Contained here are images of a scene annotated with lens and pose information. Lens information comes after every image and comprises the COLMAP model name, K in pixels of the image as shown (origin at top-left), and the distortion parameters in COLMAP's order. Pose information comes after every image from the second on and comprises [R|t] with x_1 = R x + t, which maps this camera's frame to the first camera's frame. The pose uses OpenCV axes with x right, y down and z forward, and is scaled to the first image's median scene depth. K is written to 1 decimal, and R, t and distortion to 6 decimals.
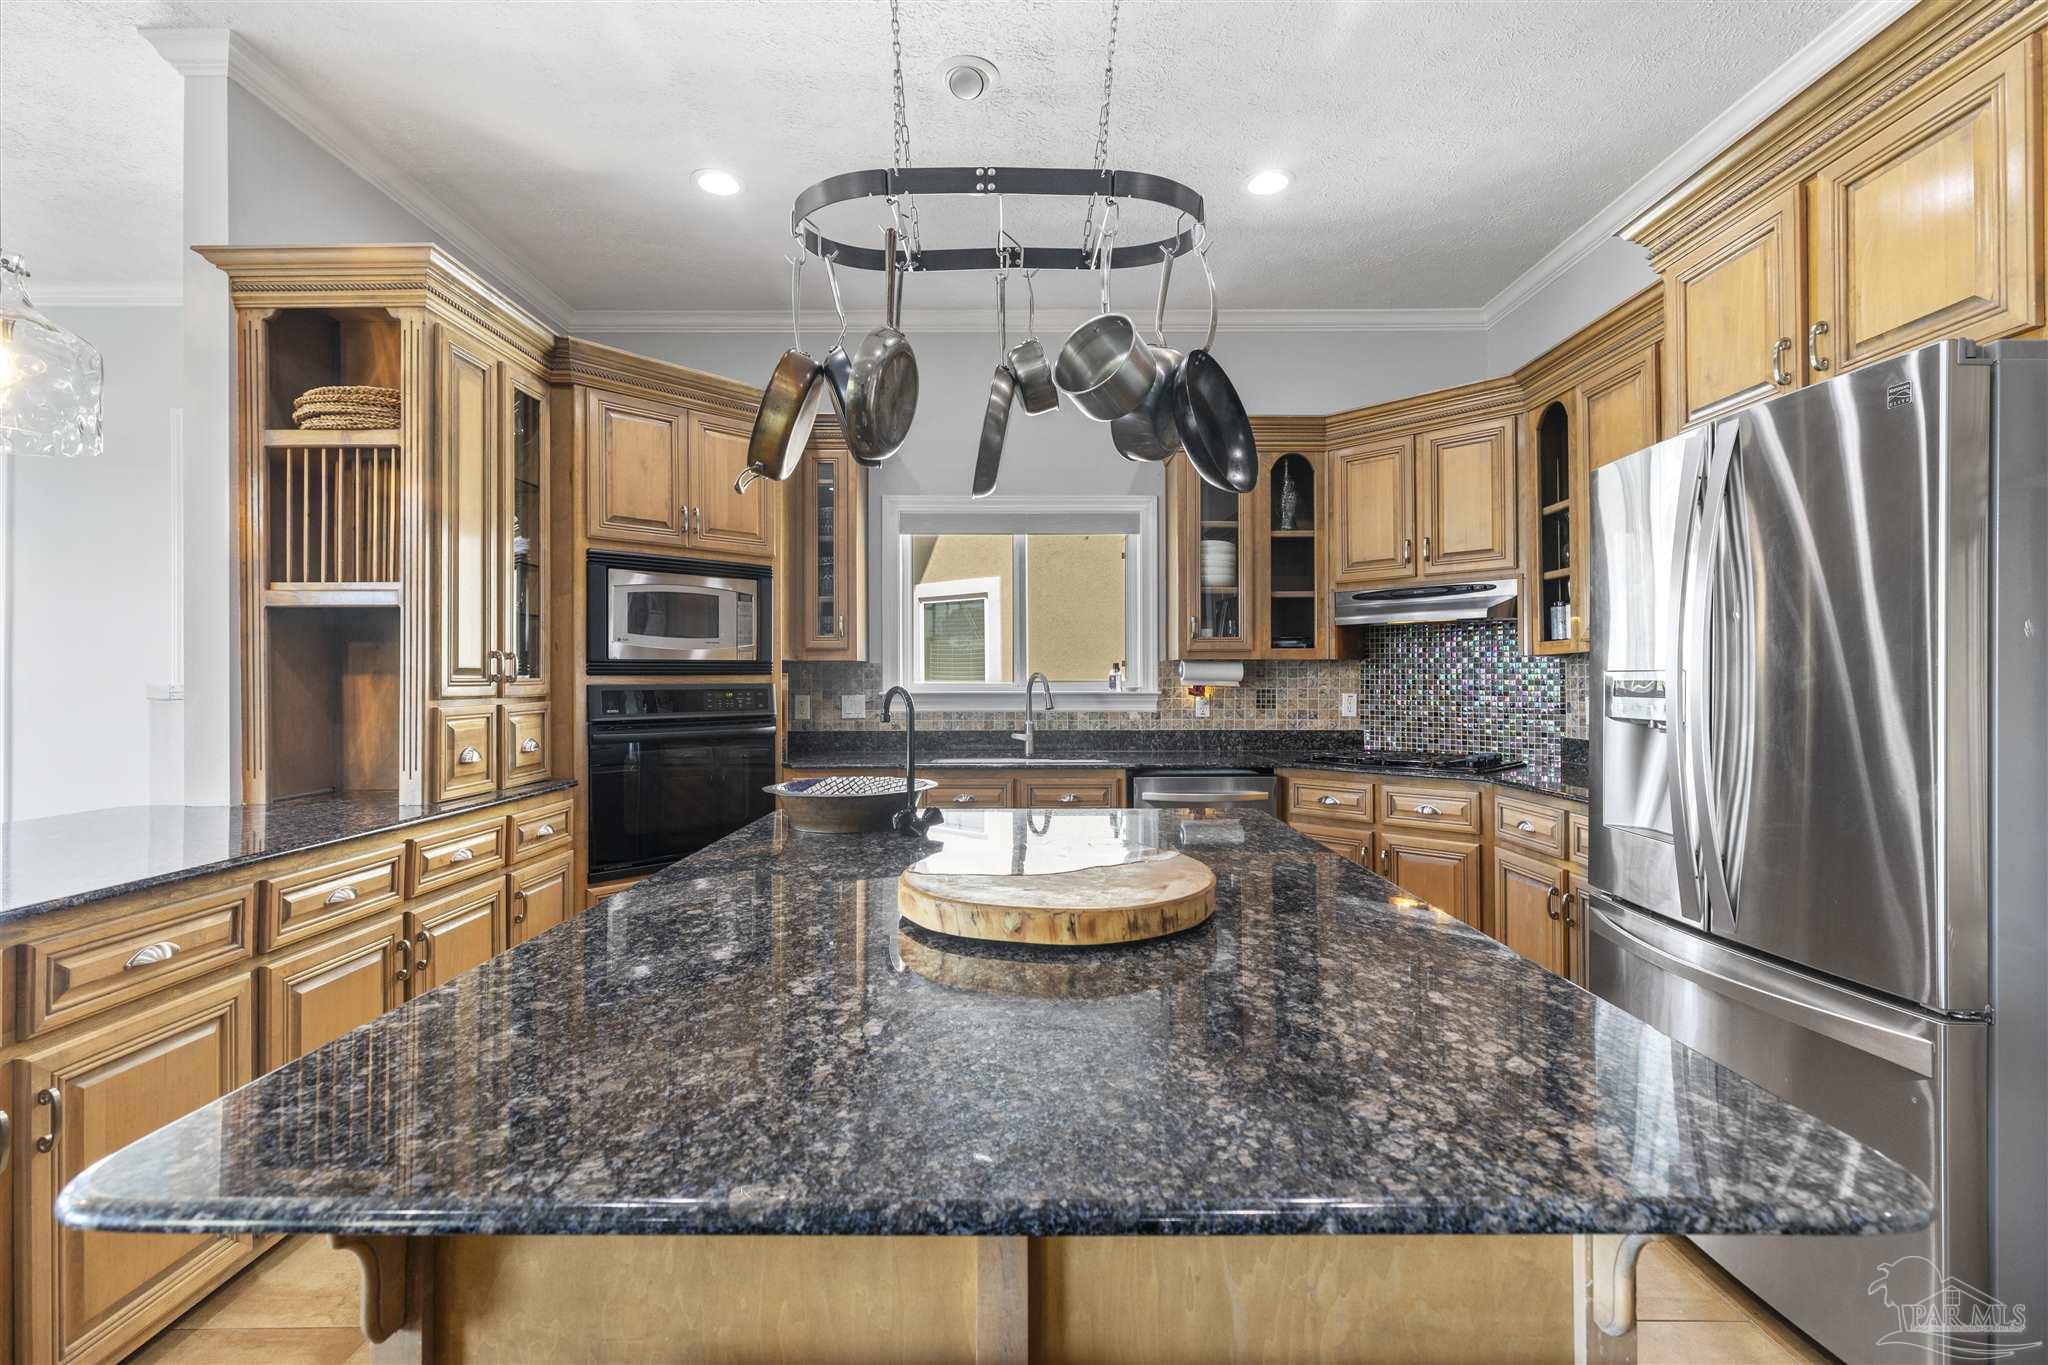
lens RADIAL K [[915.5, 0, 1024.6], [0, 915.5, 673.2], [0, 0, 1]] dist [0.001423, 0.000221]
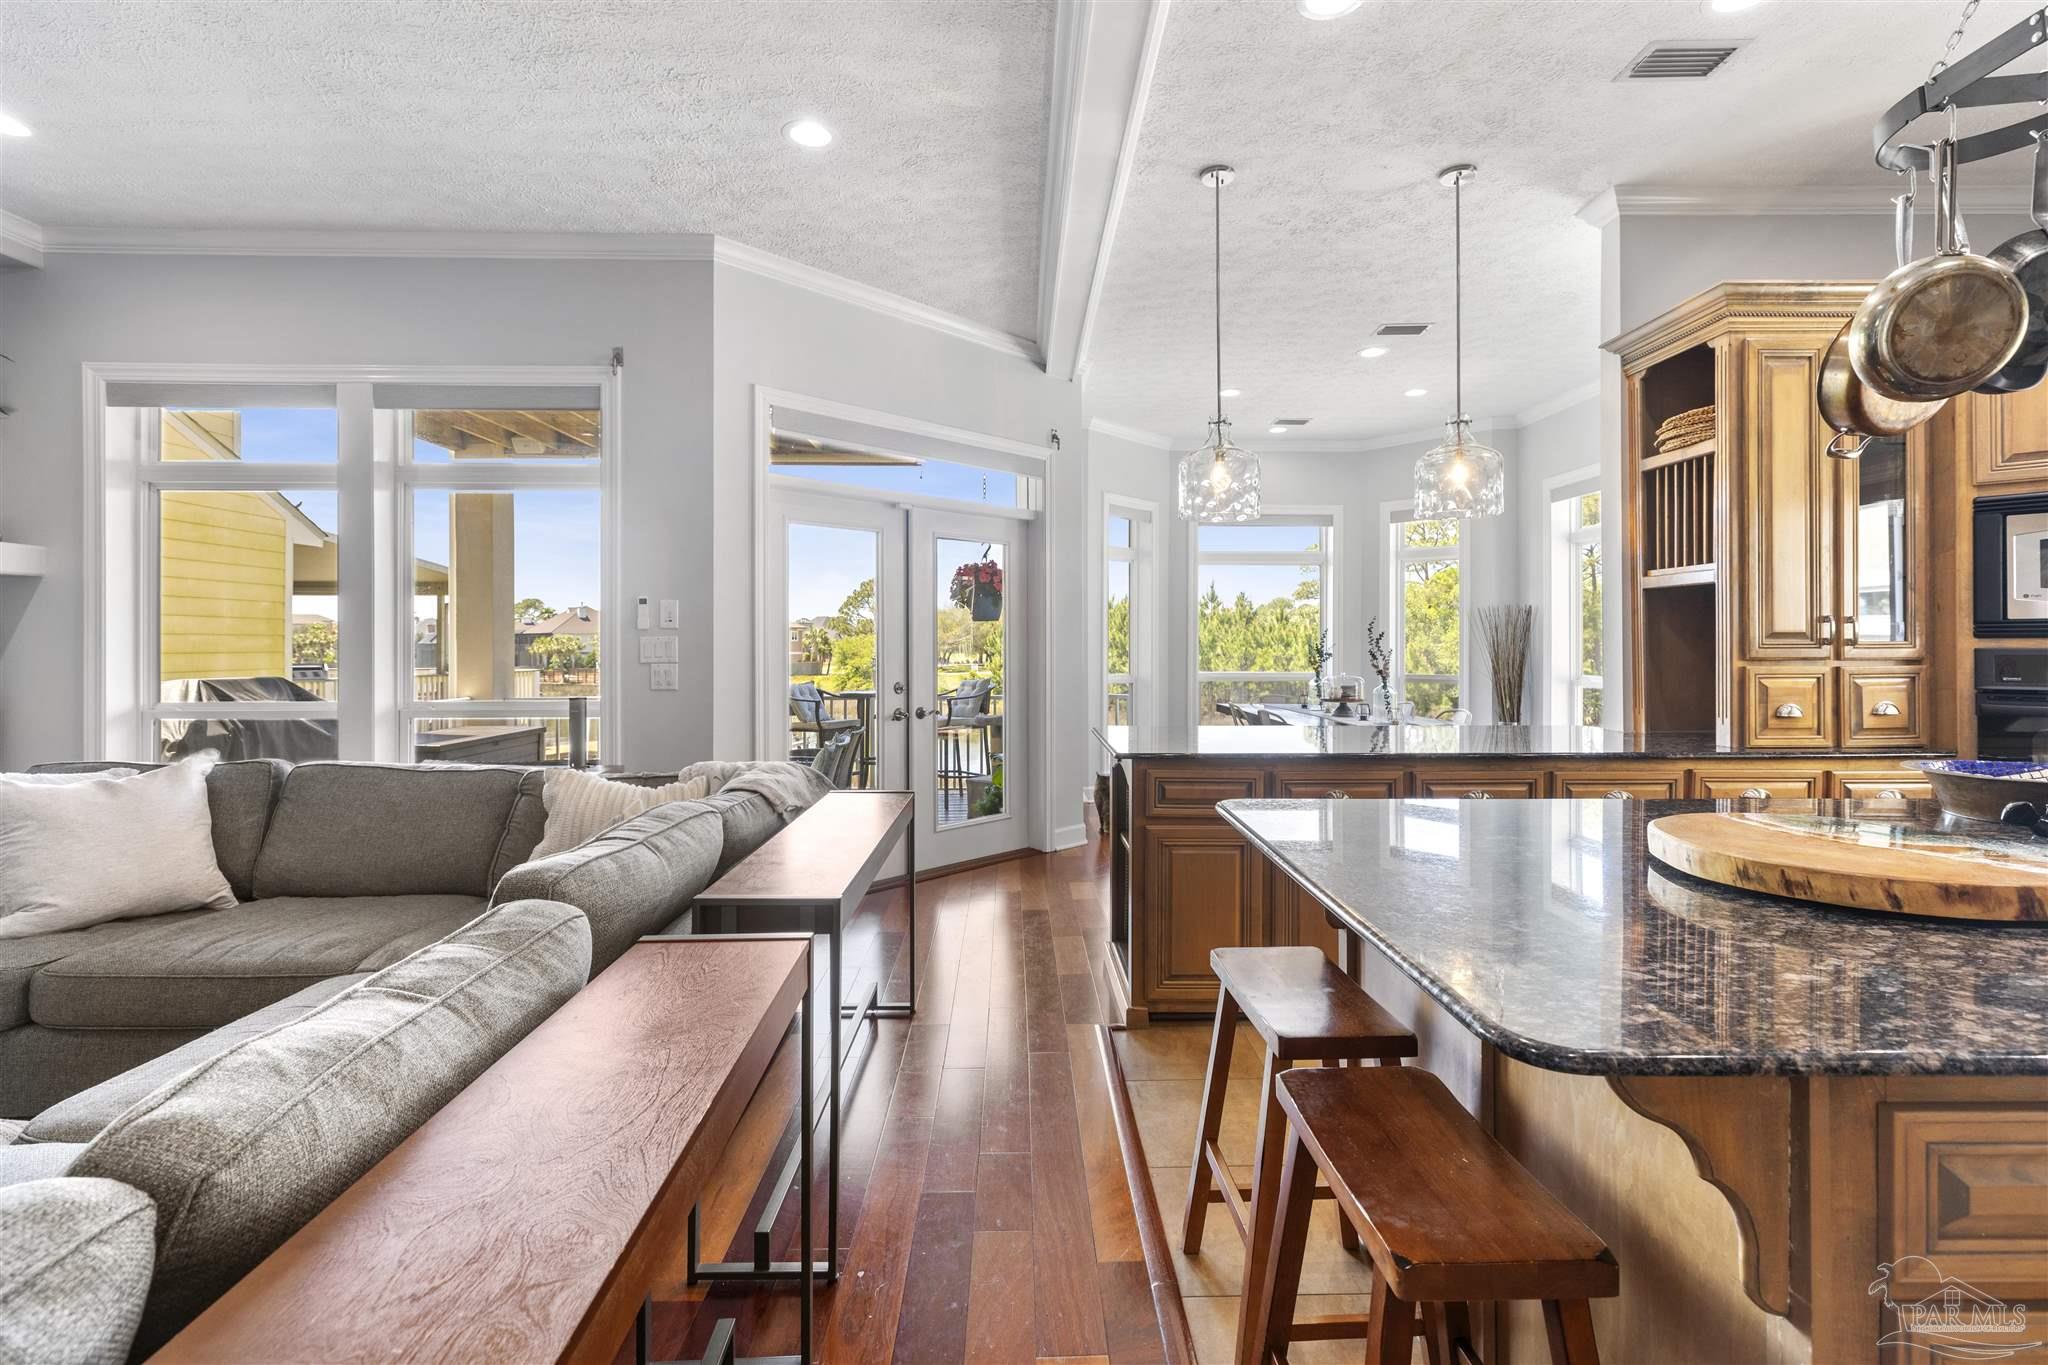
lens RADIAL K [[927.4, 0, 1028.2], [0, 927.4, 642.3], [0, 0, 1]] dist [0.003622, -0.000013]
pose [[0.013907, 0.001357, -0.999902, 0.428594], [0.008161, 0.999966, 0.001470, -0.002287], [0.999870, -0.008181, 0.013896, 0.050869]]
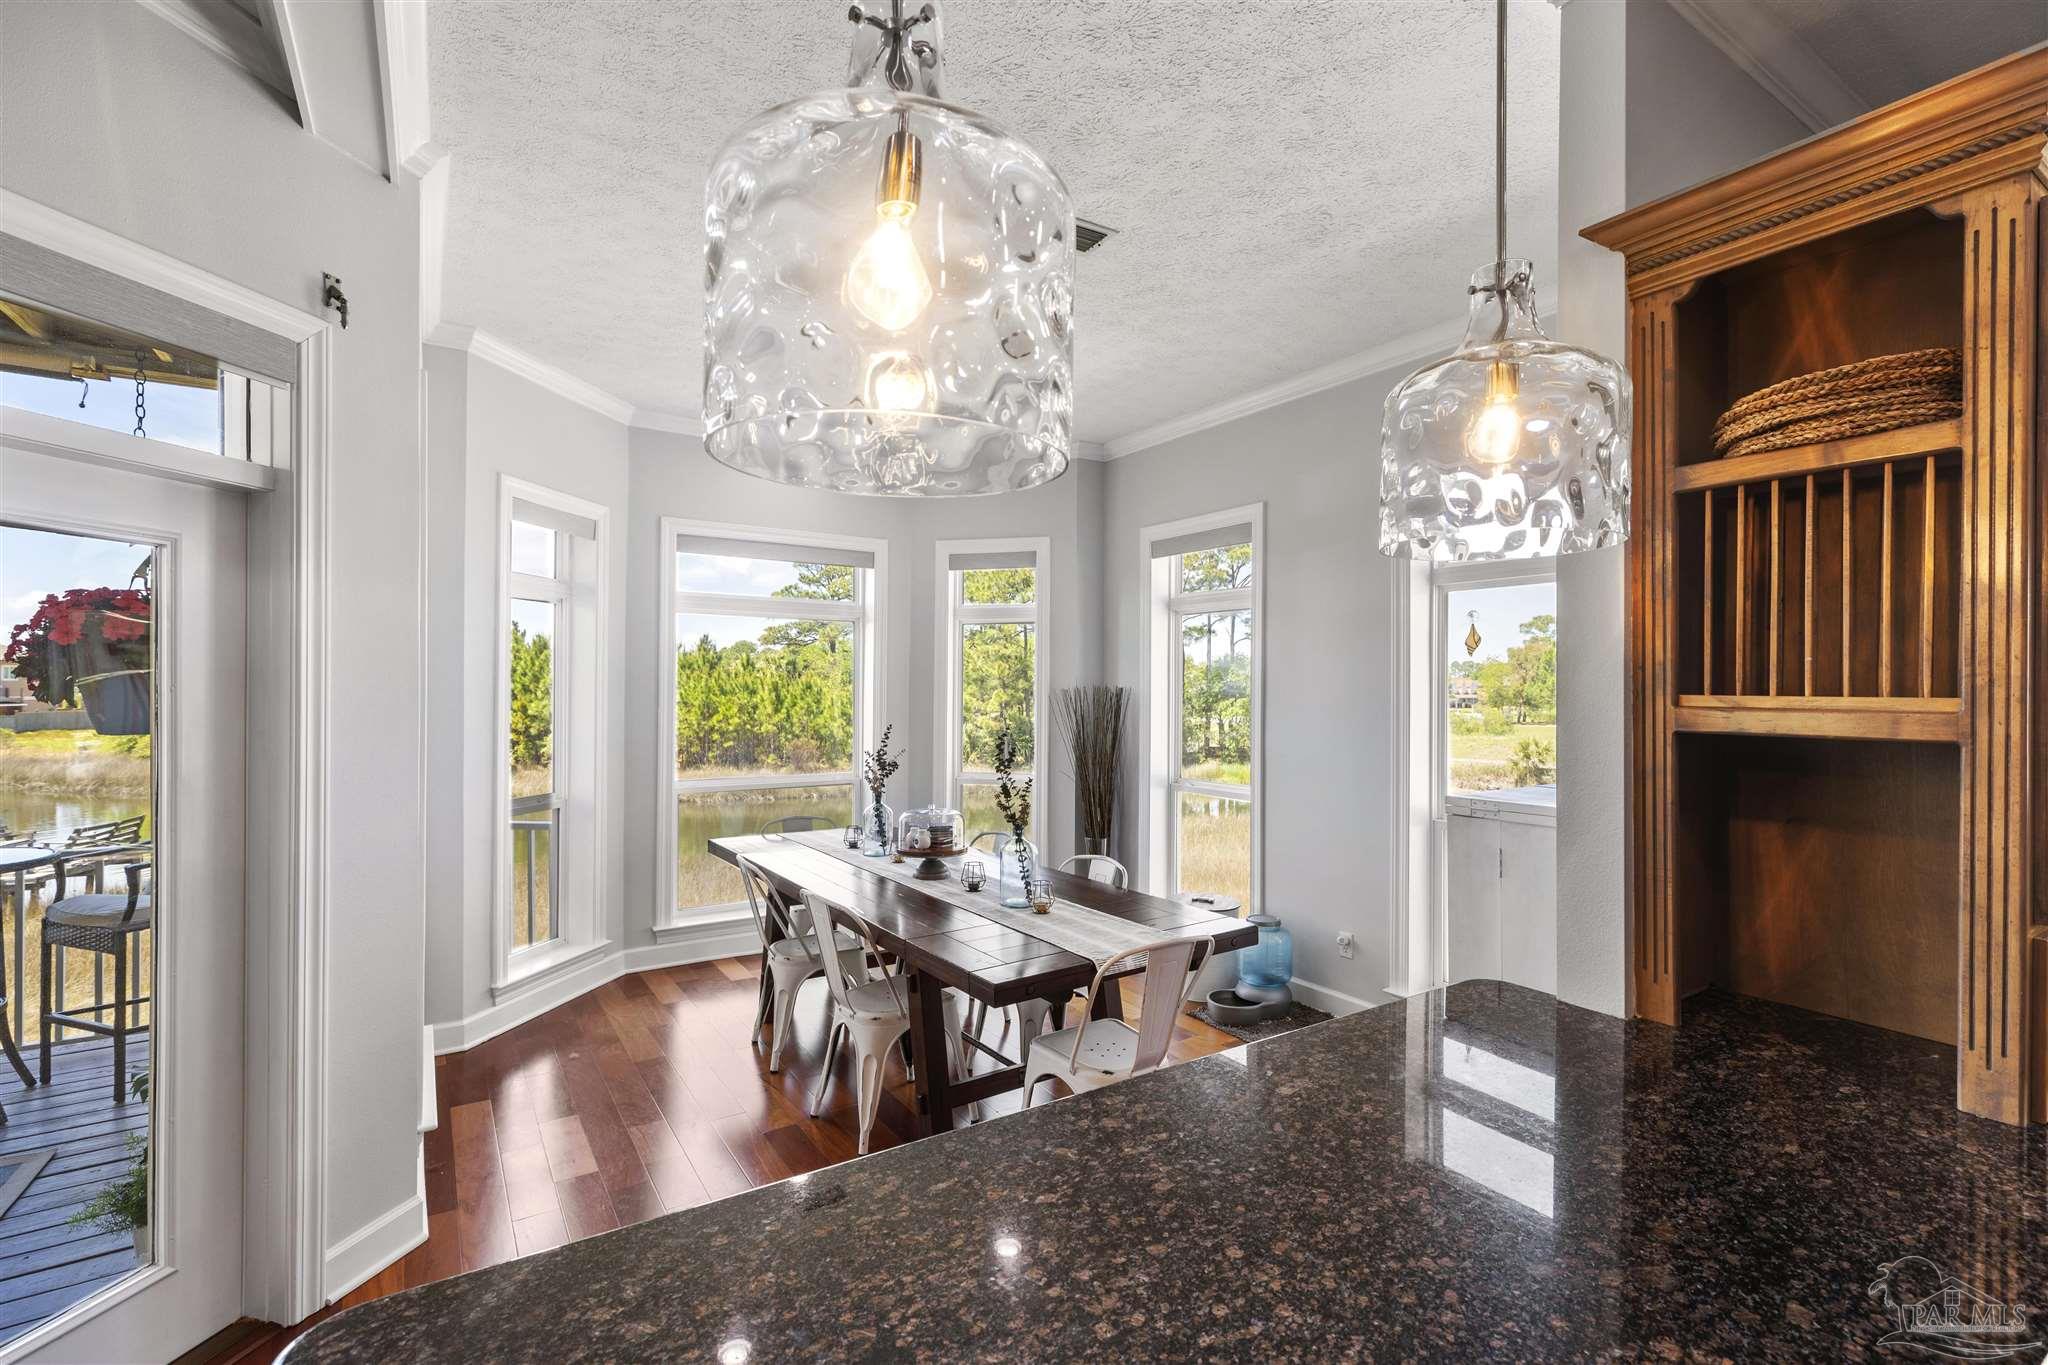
lens RADIAL K [[921.7, 0, 1023.3], [0, 921.7, 685.4], [0, 0, 1]] dist [0.000883, 0.000840]
pose [[0.544622, 0.003714, -0.838674, -0.413044], [-0.002075, 0.999993, 0.003081, -0.085207], [0.838679, 0.000062, 0.544626, 0.184890]]
